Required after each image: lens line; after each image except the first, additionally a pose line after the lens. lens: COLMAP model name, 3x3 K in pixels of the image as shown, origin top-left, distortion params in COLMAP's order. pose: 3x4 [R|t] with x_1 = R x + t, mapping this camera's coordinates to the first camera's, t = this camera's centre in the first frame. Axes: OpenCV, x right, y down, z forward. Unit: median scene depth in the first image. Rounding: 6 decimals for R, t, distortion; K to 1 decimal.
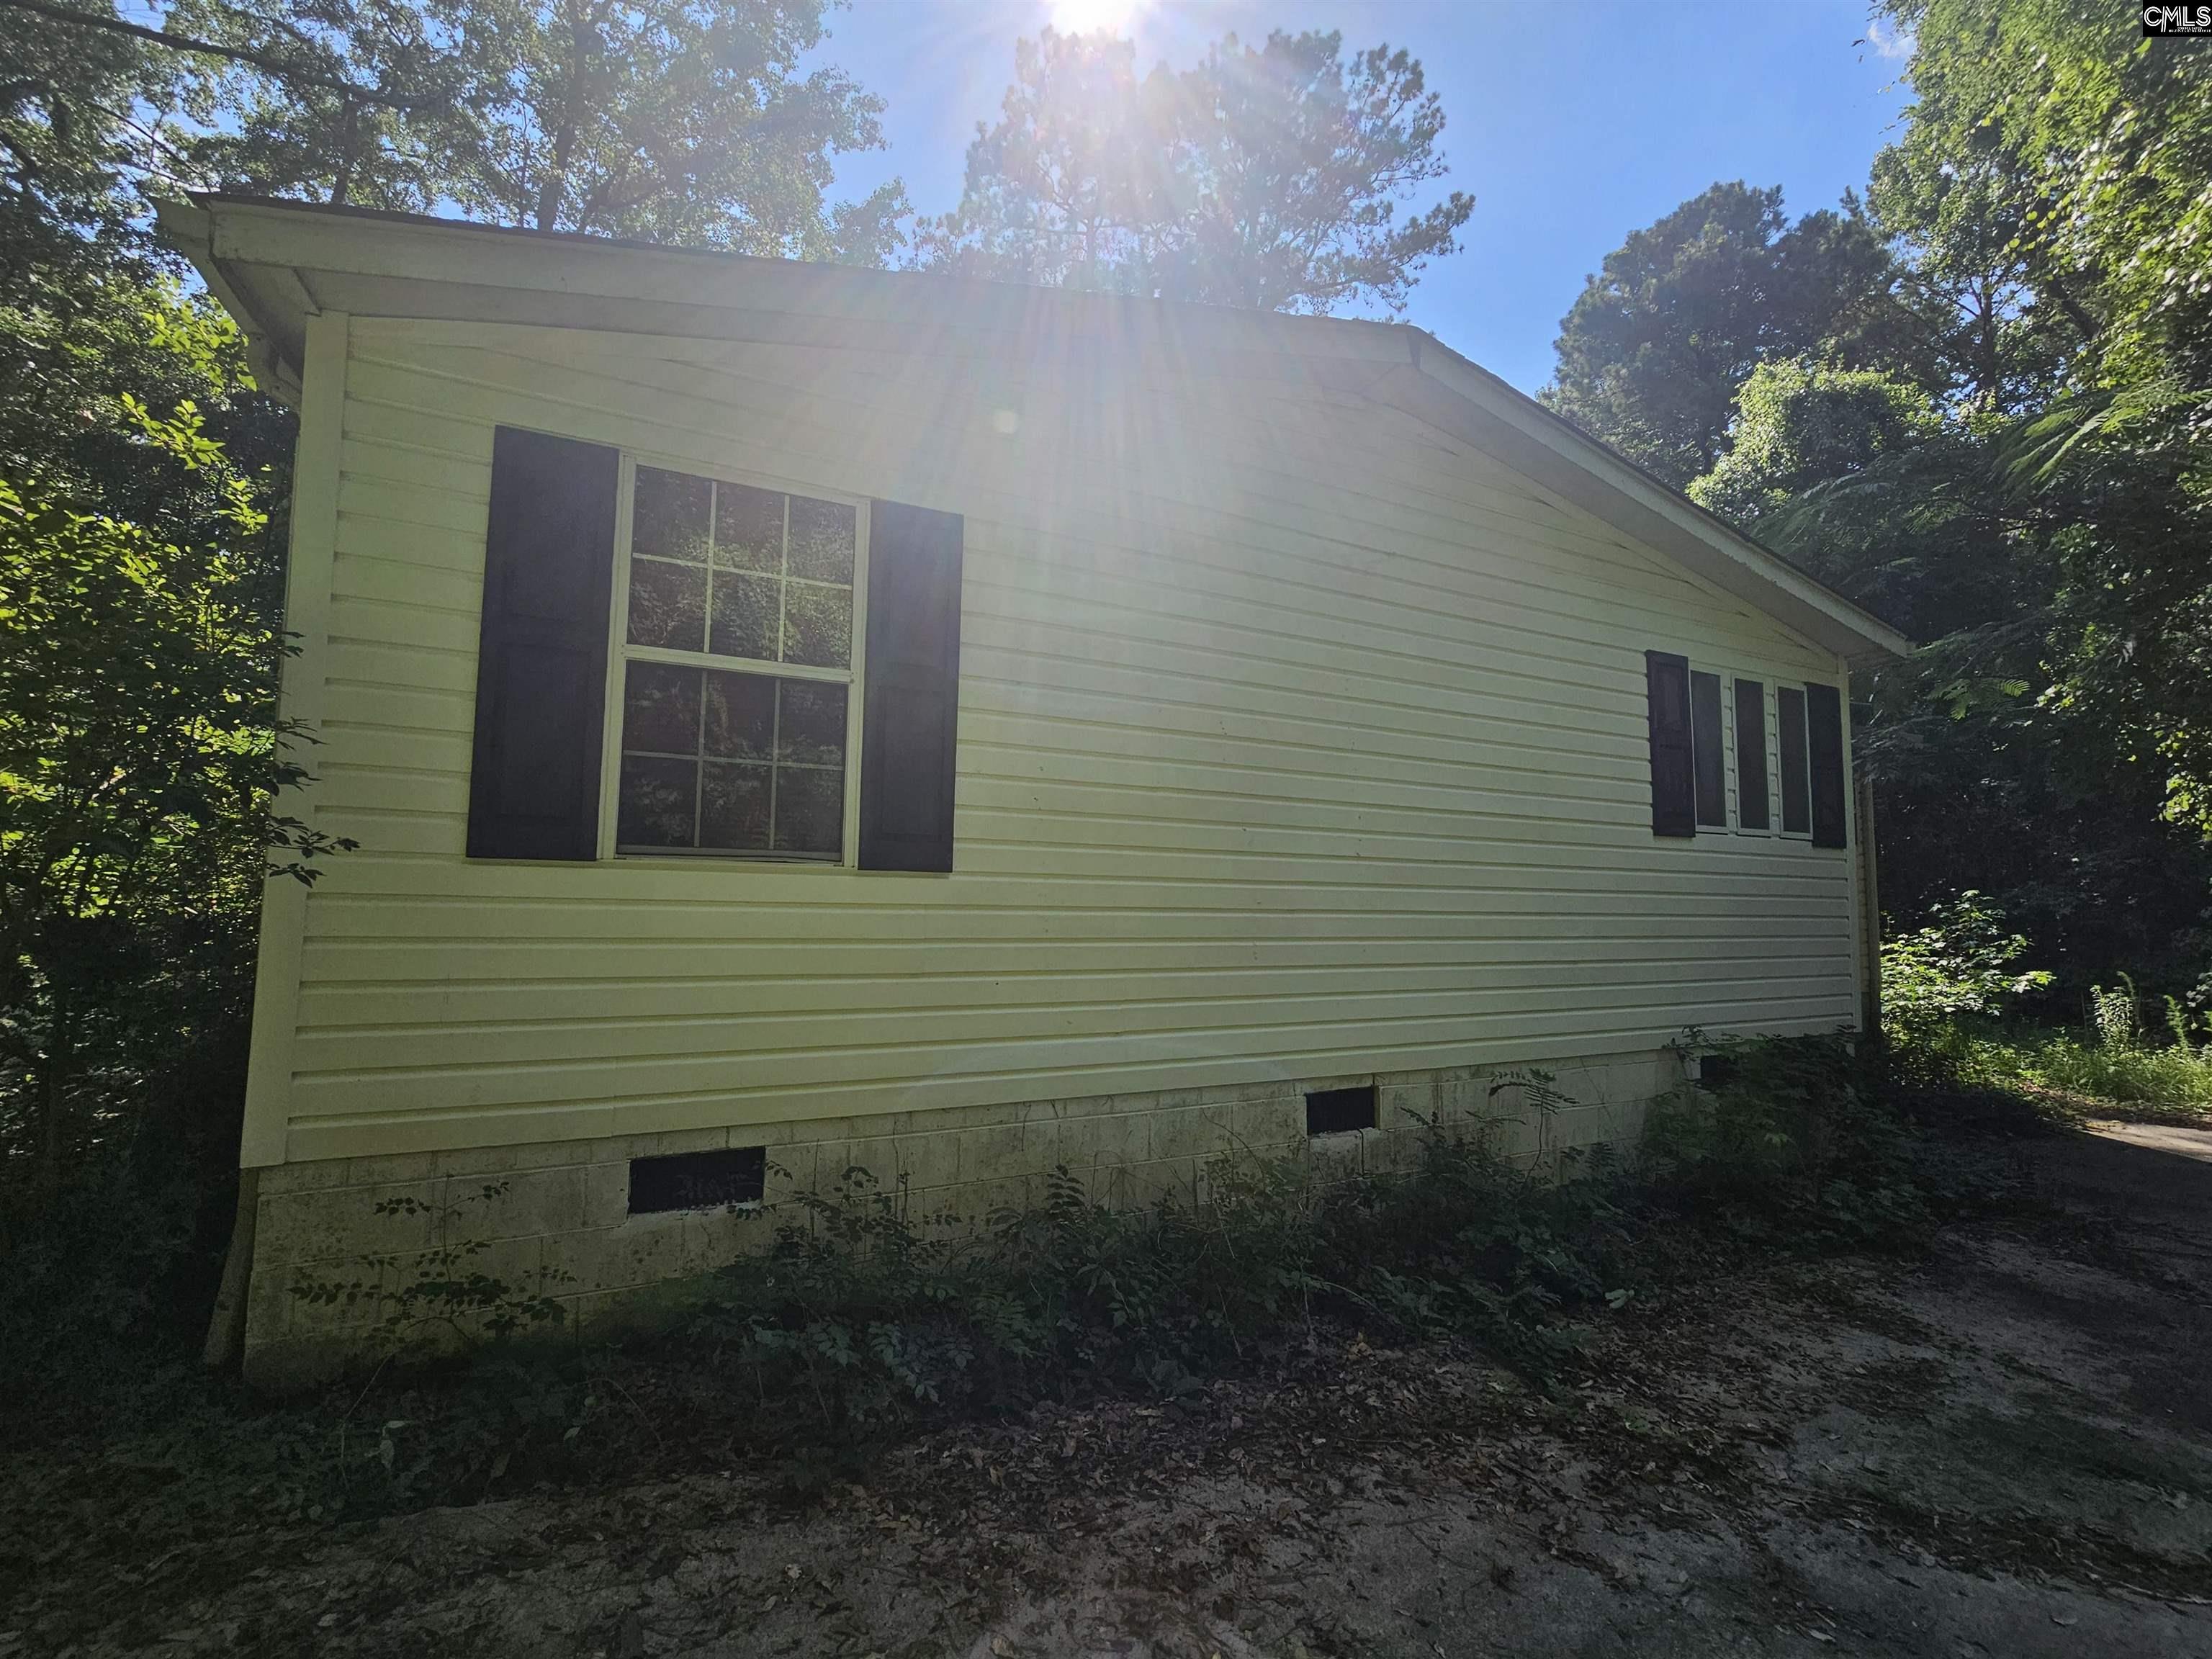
lens RADIAL K [[908.0, 0, 1108.1], [0, 908.0, 827.4], [0, 0, 1]] dist [-0.005874, 0.001303]
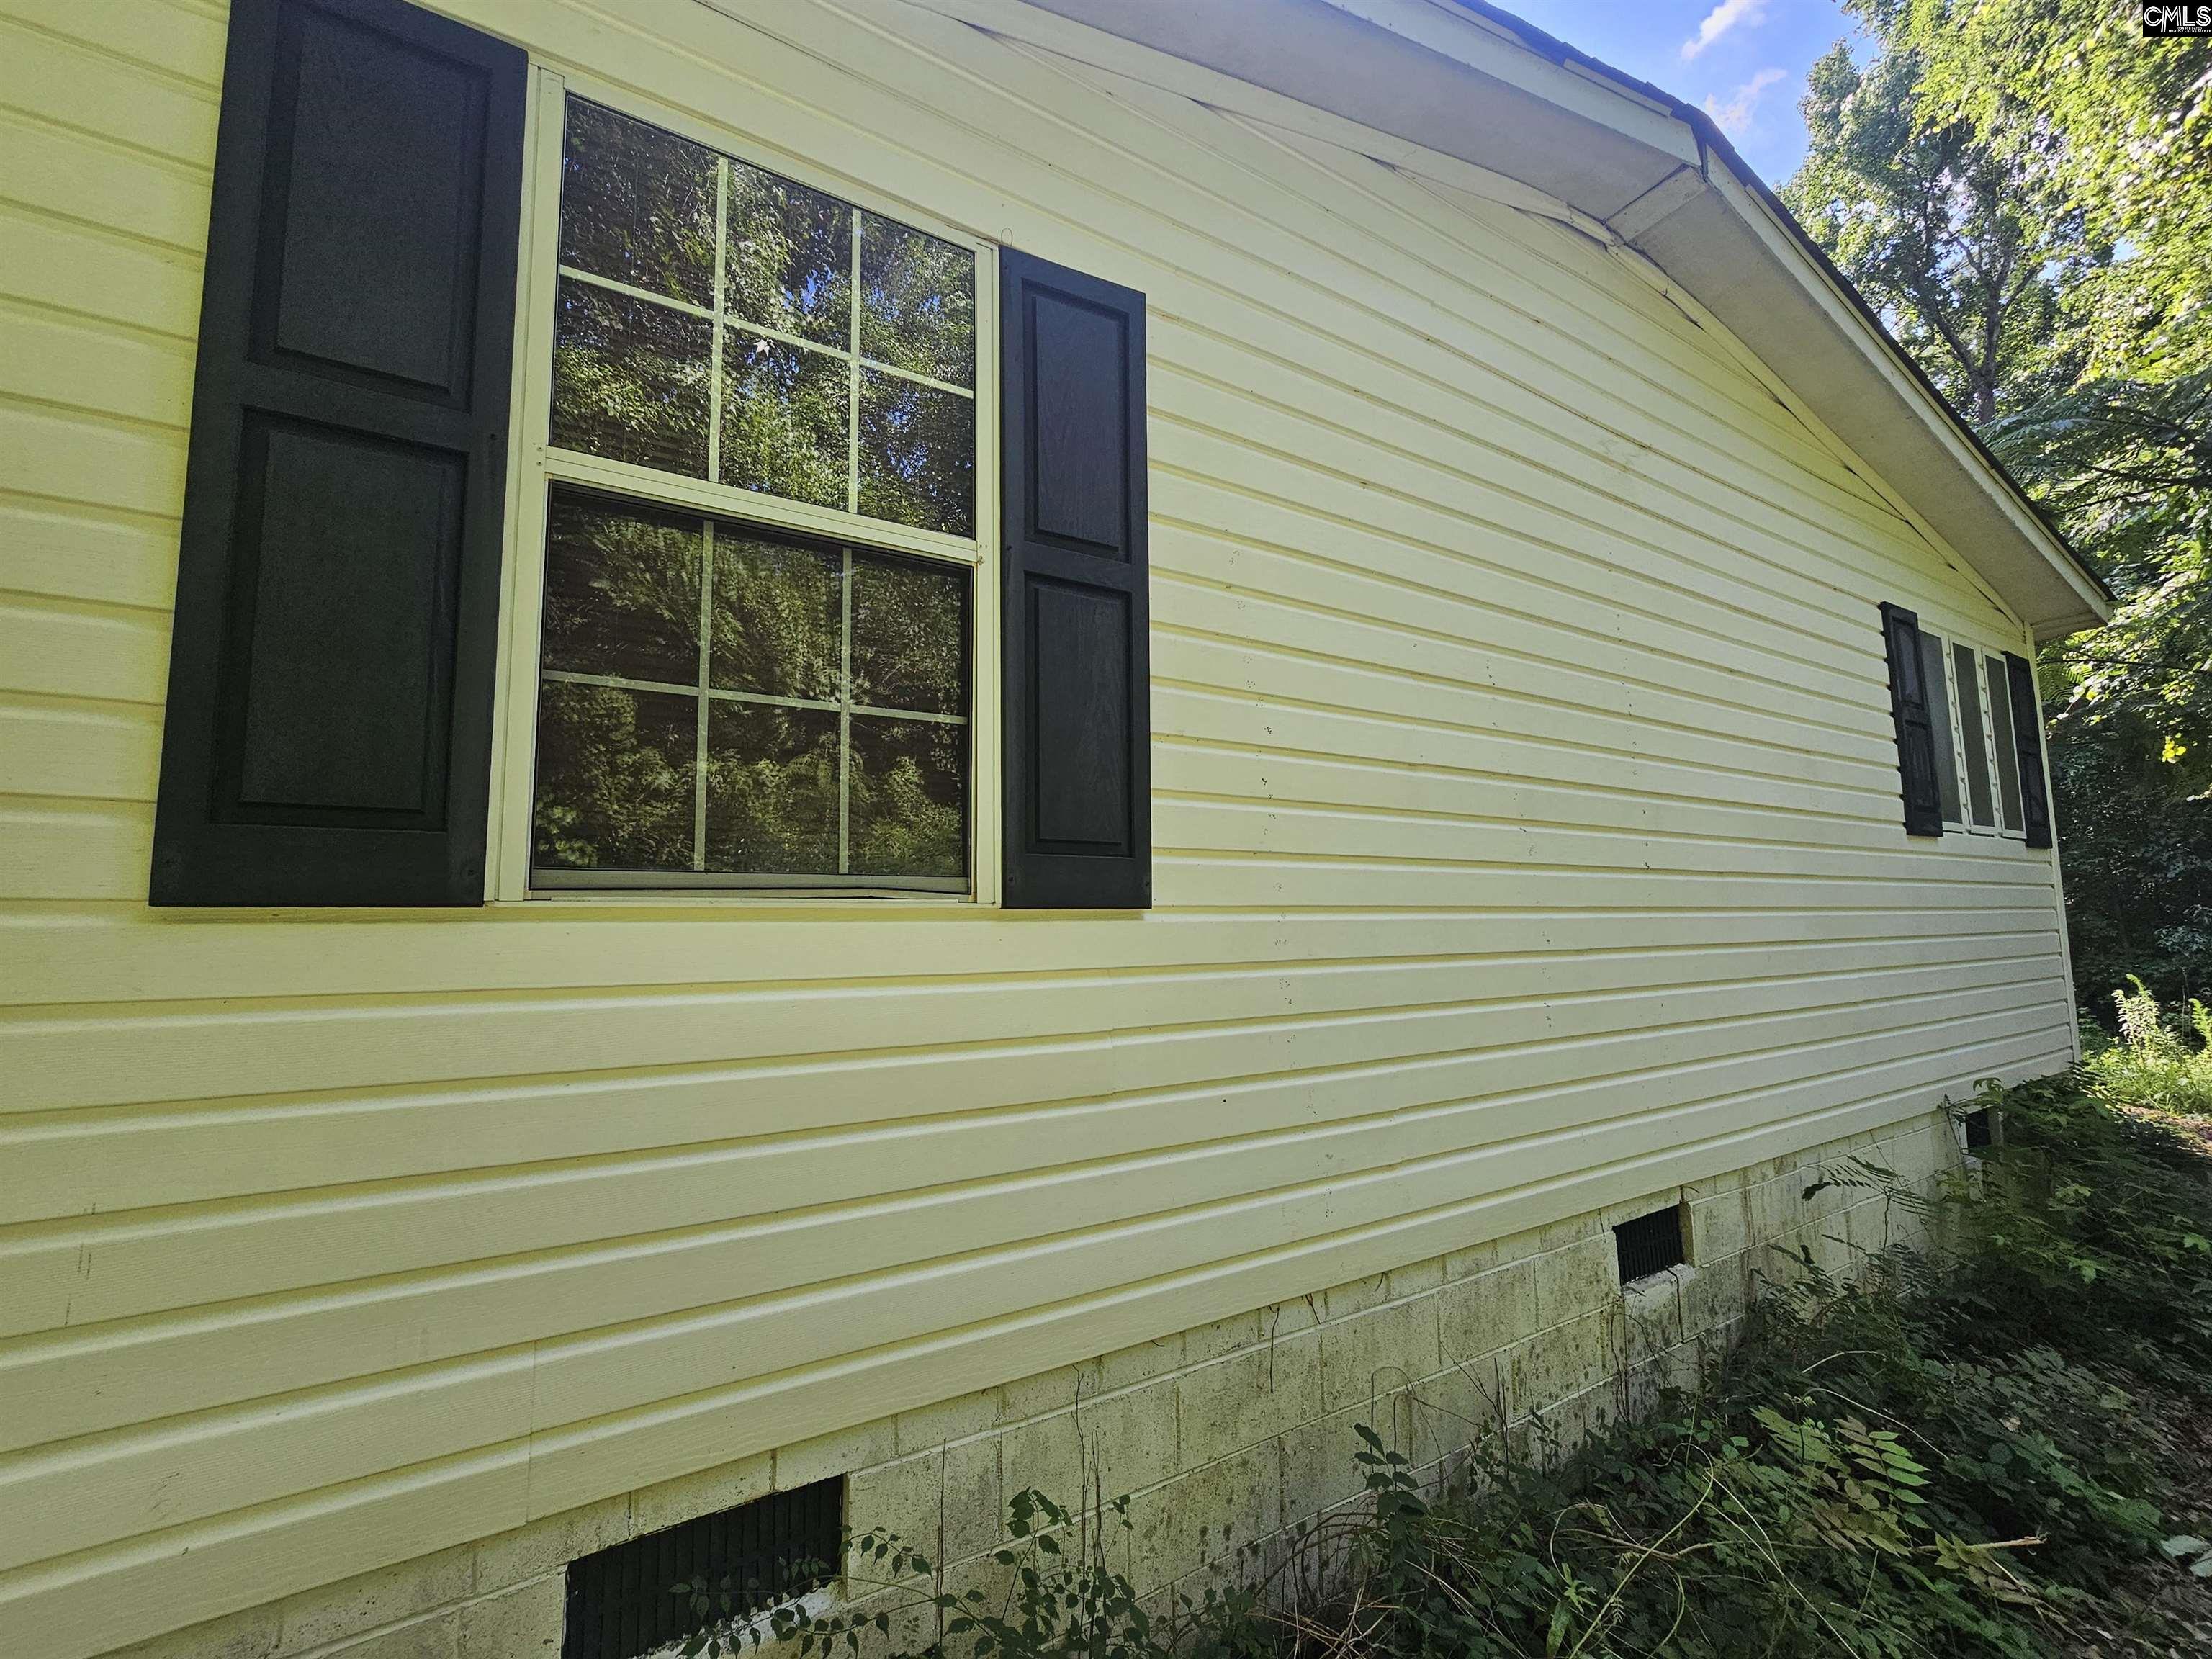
lens RADIAL K [[908.0, 0, 1101.9], [0, 908.0, 832.3], [0, 0, 1]] dist [-0.005874, 0.001303]
pose [[0.995444, -0.018915, 0.093450, -0.252878], [0.021147, 0.999513, -0.022960, 0.014568], [-0.092970, 0.024832, 0.995359, 0.440202]]
